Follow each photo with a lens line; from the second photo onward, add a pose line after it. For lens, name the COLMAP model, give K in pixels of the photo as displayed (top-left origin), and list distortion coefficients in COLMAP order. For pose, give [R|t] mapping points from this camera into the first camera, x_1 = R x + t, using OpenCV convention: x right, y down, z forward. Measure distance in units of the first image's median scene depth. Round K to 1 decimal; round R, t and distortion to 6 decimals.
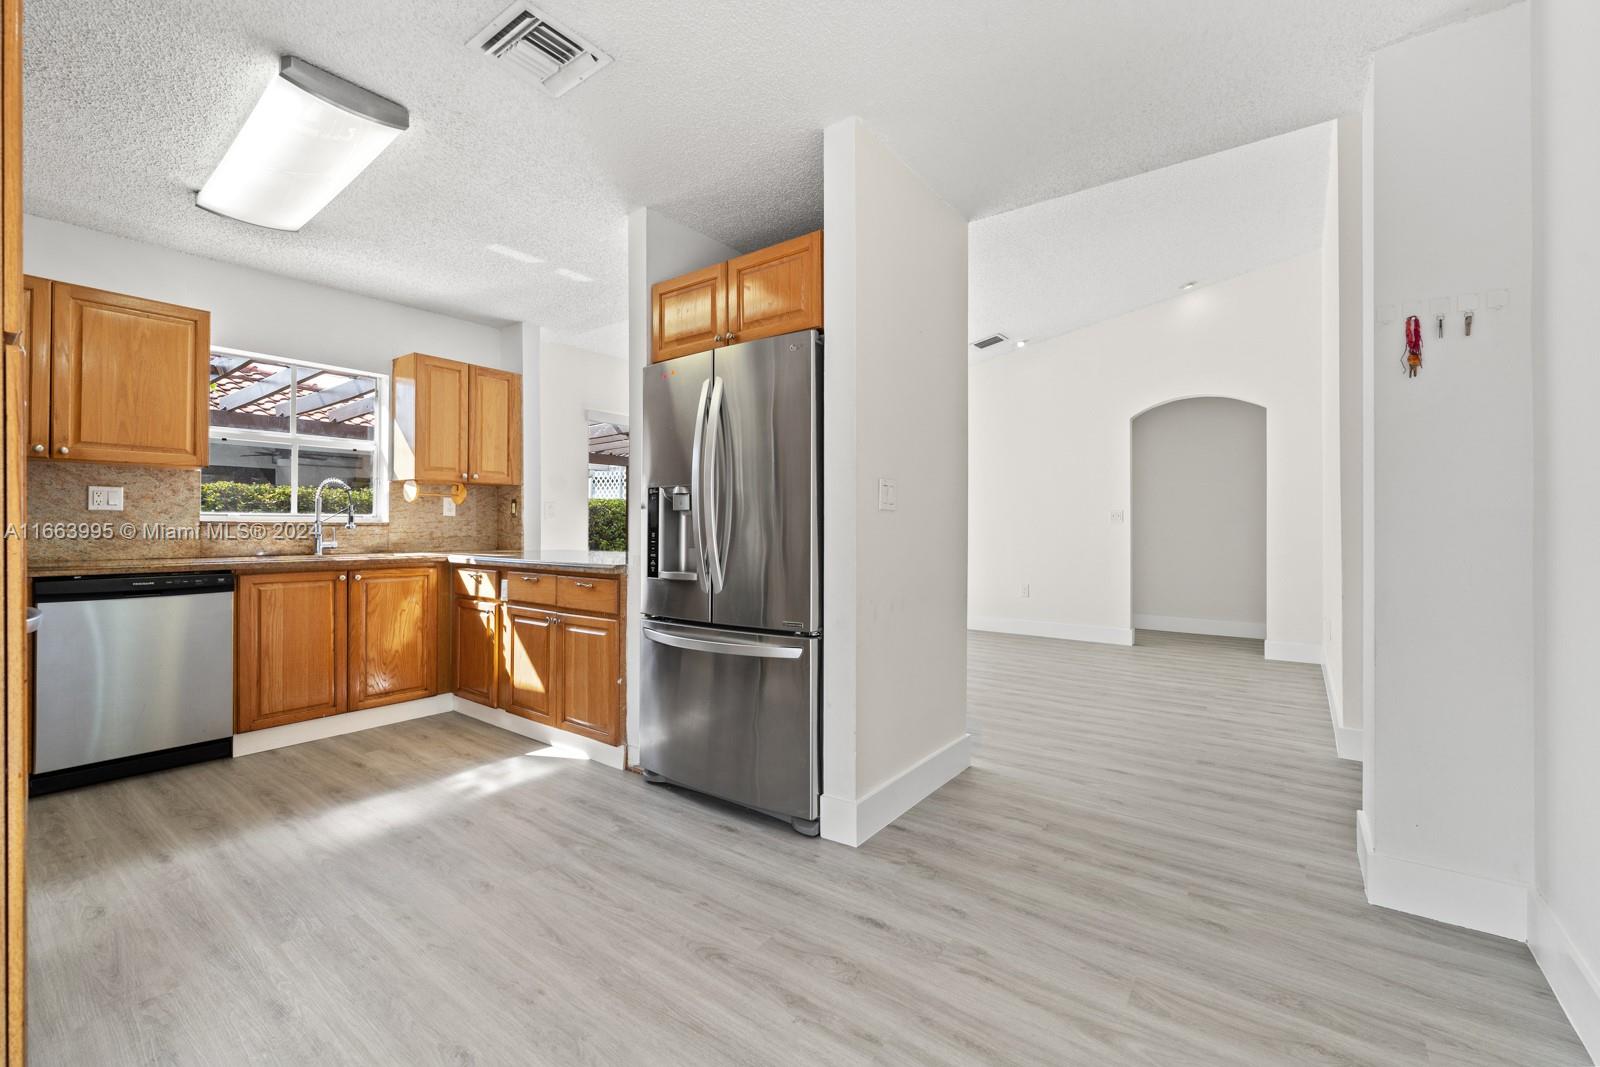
lens RADIAL K [[664.1, 0, 805.4], [0, 664.1, 525.0], [0, 0, 1]] dist [-0.000062, -0.000052]
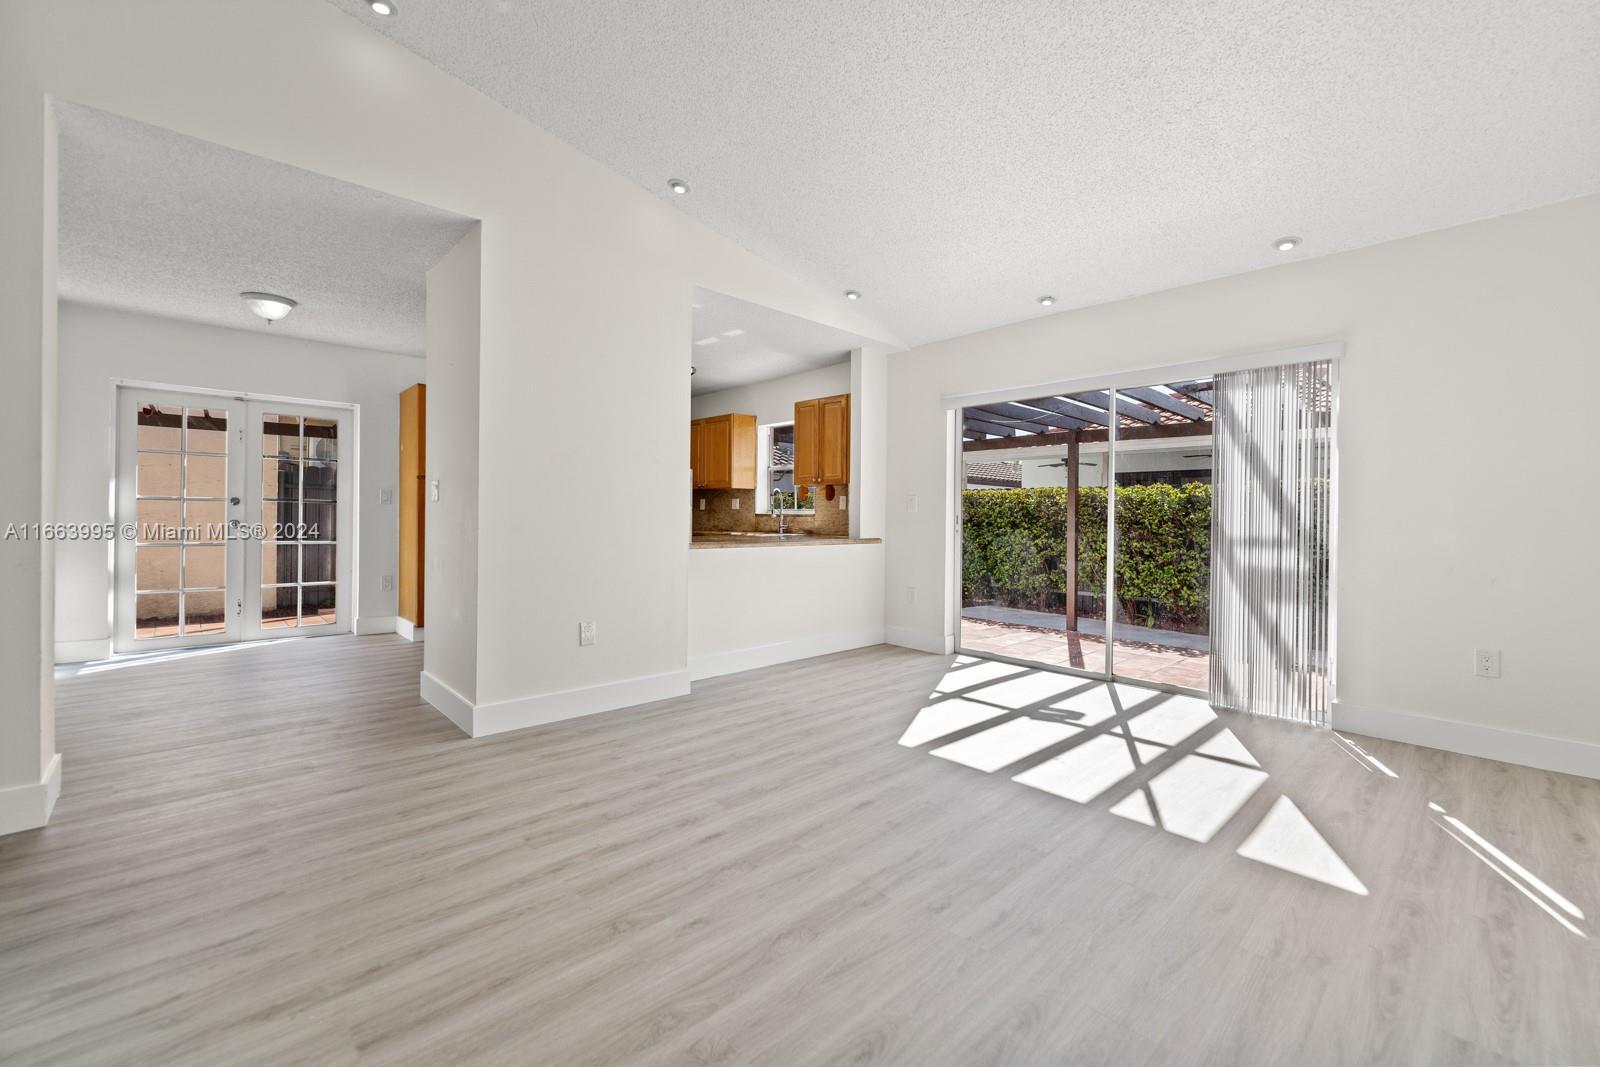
lens RADIAL K [[658.6, 0, 802.1], [0, 658.6, 519.9], [0, 0, 1]] dist [-0.001837, 0.000144]
pose [[-0.174615, -0.000183, -0.984637, 1.038718], [-0.010793, 0.999940, 0.001729, 0.008009], [0.984578, 0.010929, -0.174606, 1.485280]]
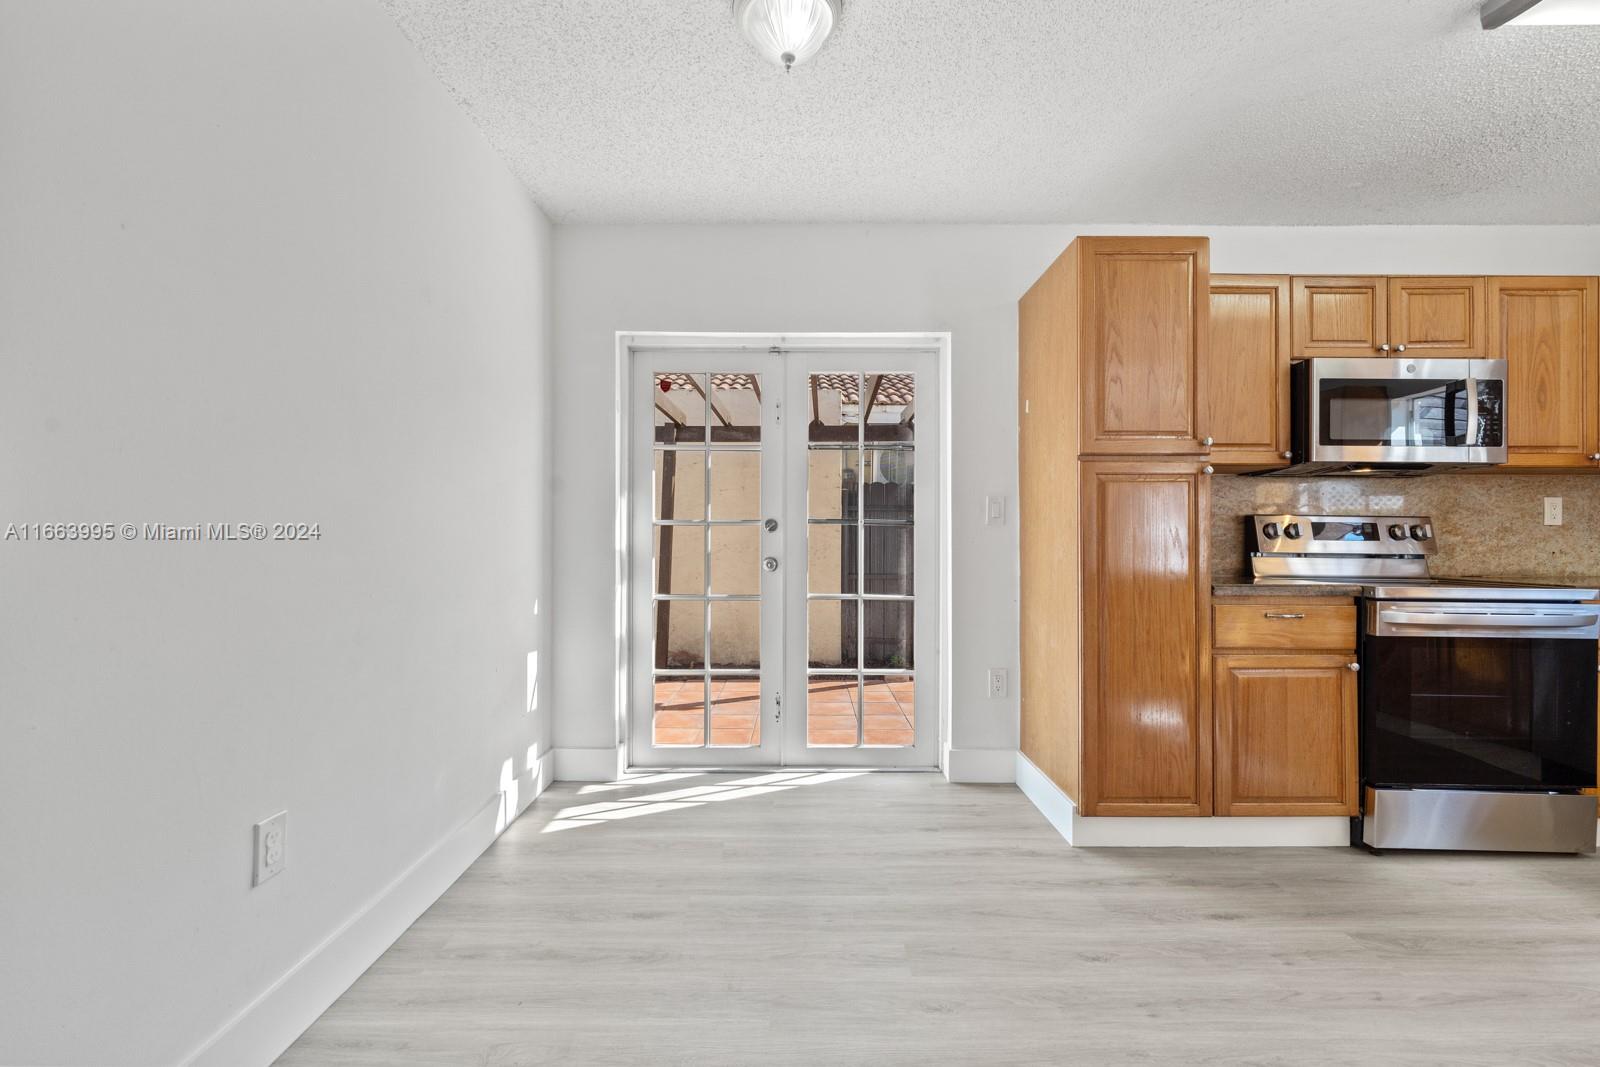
lens RADIAL K [[656.7, 0, 797.3], [0, 656.7, 536.9], [0, 0, 1]] dist [0.000407, -0.000005]
pose [[-0.801225, -0.004771, -0.598344, 0.271301], [-0.001964, 0.999984, -0.005343, 0.001744], [0.598360, -0.003106, -0.801221, 0.659189]]
